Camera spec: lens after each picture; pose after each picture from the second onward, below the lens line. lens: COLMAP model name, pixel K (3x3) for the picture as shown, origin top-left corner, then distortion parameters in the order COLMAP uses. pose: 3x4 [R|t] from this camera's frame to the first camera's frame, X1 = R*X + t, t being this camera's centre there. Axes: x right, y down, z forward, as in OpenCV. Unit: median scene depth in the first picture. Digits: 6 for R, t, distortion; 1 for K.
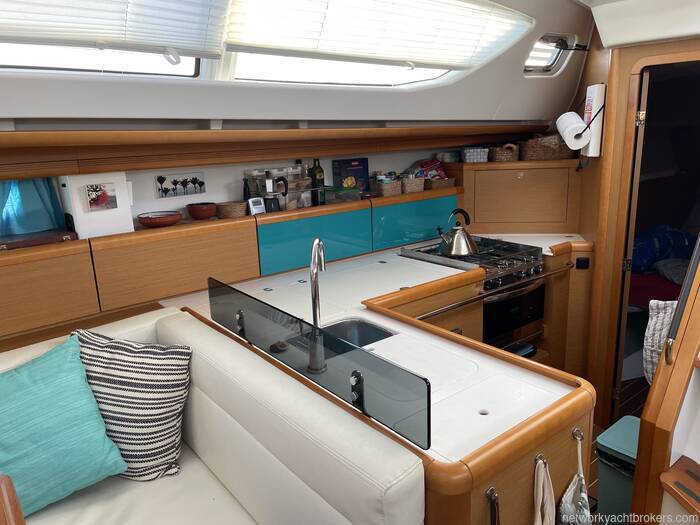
lens RADIAL K [[522.3, 0, 350.0], [0, 522.3, 262.5], [0, 0, 1]] dist [0.096473, -0.128277]
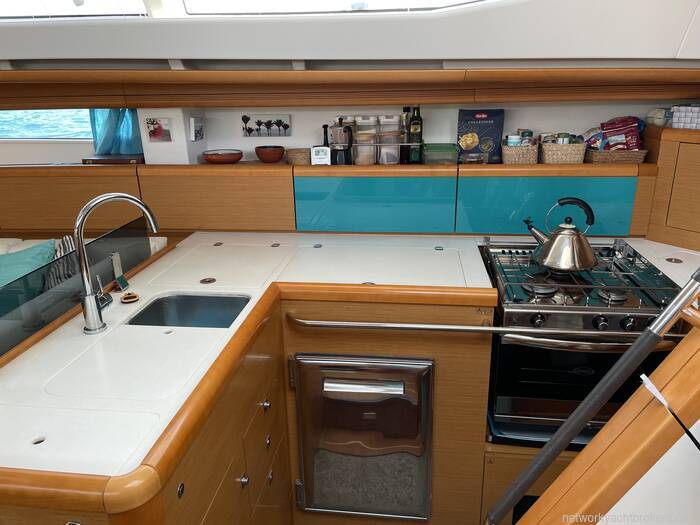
lens RADIAL K [[522.3, 0, 350.0], [0, 522.3, 262.5], [0, 0, 1]] dist [0.096473, -0.128277]
pose [[0.706800, 0.255259, -0.659755, 0.524729], [-0.181060, 0.966841, 0.180099, -0.104321], [0.683850, -0.007839, 0.729580, 0.368613]]
